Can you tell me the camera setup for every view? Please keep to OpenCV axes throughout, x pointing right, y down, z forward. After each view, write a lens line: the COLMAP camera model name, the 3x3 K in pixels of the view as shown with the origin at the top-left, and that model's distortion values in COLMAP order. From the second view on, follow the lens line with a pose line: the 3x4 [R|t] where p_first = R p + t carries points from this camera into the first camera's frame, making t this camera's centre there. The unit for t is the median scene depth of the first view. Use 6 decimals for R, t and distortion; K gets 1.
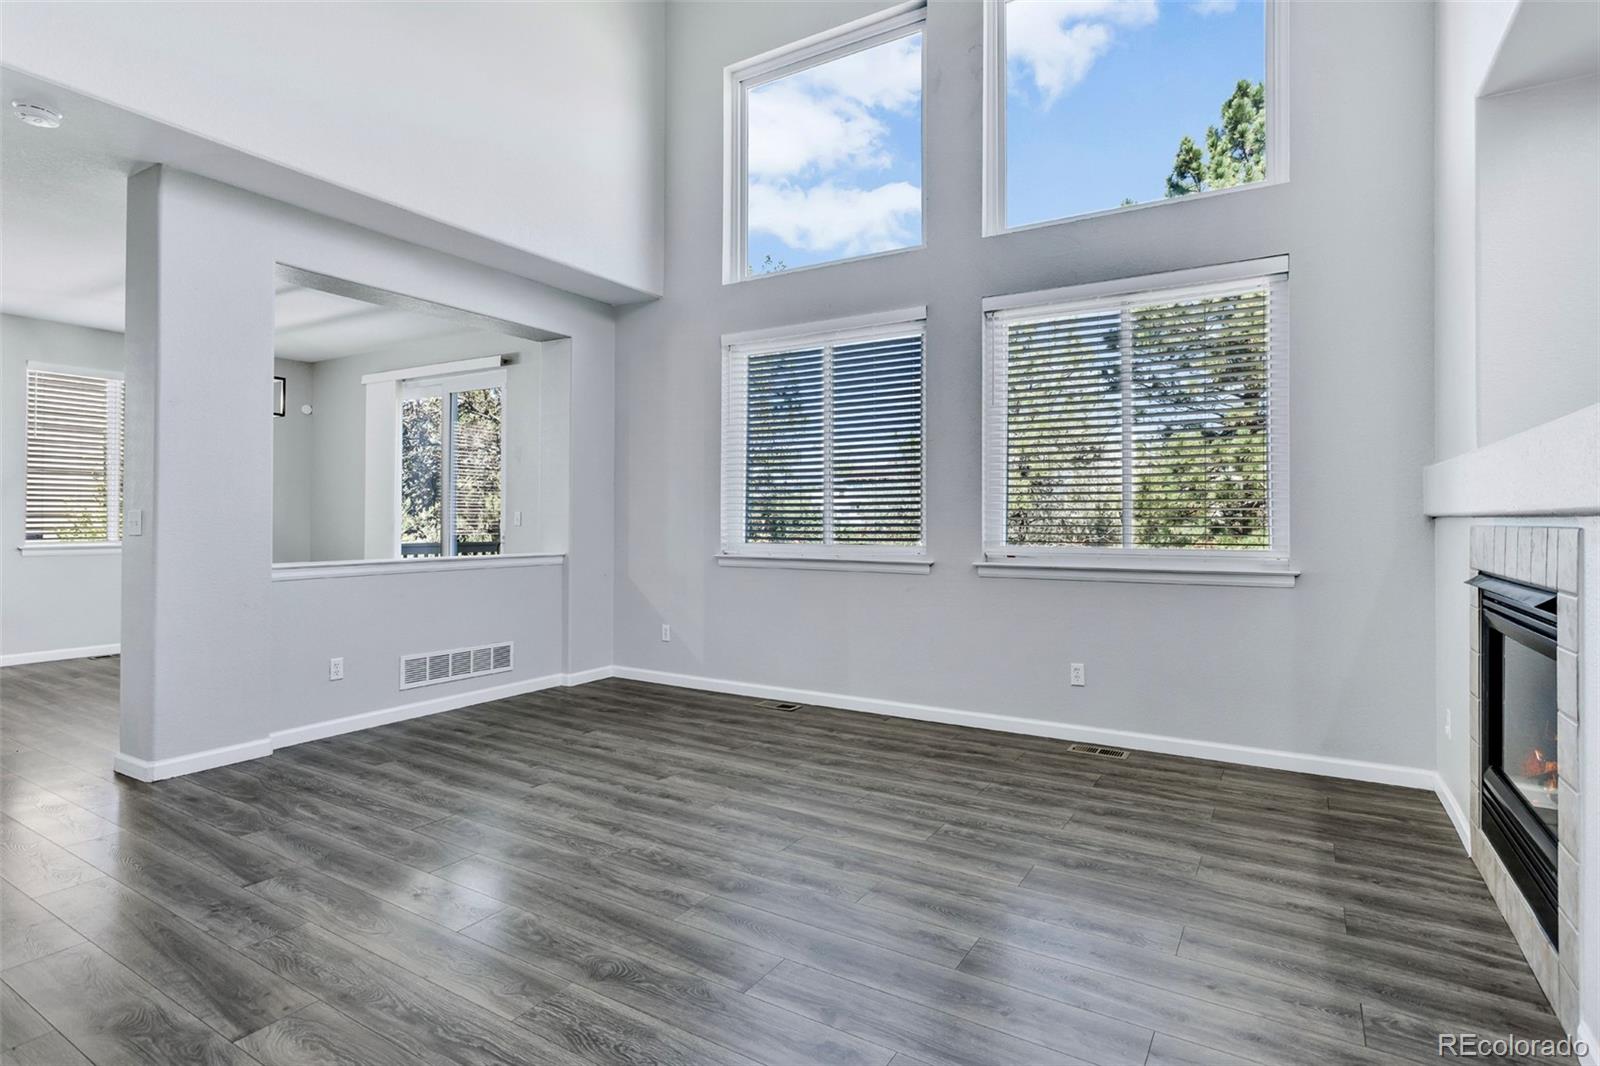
lens RADIAL K [[823.7, 0, 812.5], [0, 823.7, 510.6], [0, 0, 1]] dist [-0.003306, 0.000449]
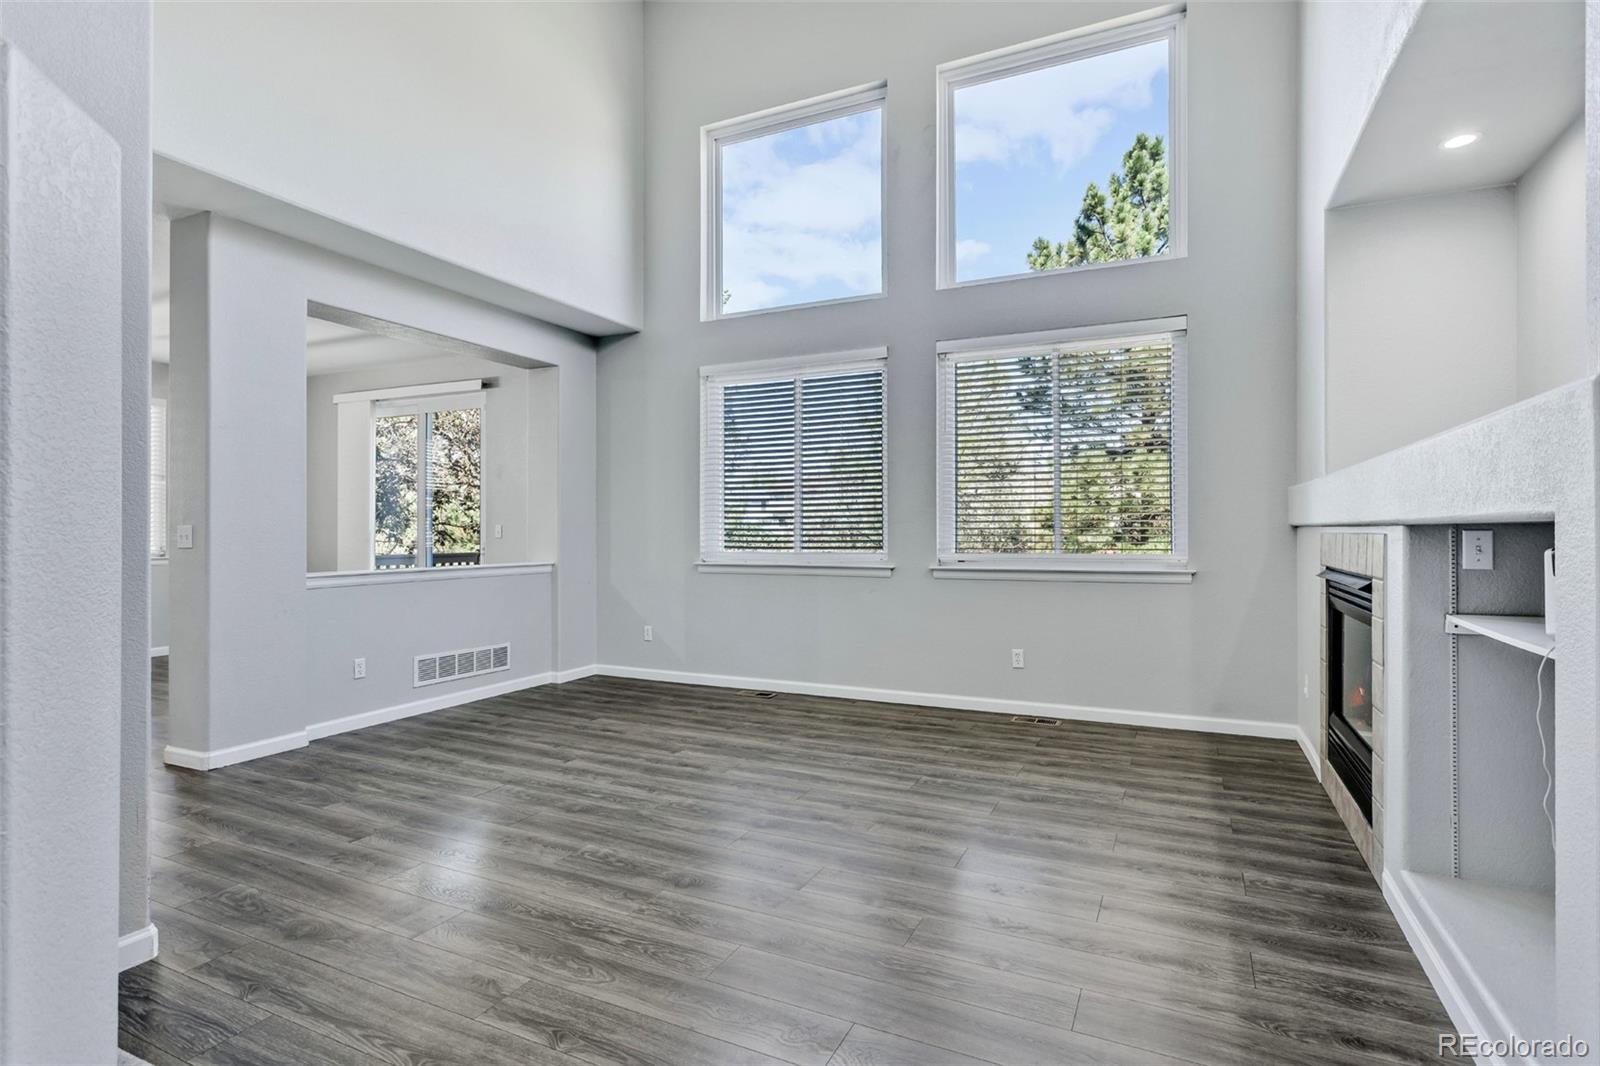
lens RADIAL K [[801.2, 0, 800.7], [0, 801.2, 529.1], [0, 0, 1]] dist [-0.003547, -0.000987]
pose [[0.996400, -0.004937, 0.084631, -0.094861], [0.004141, 0.999946, 0.009583, -0.002455], [-0.084673, -0.009198, 0.996366, -0.140025]]
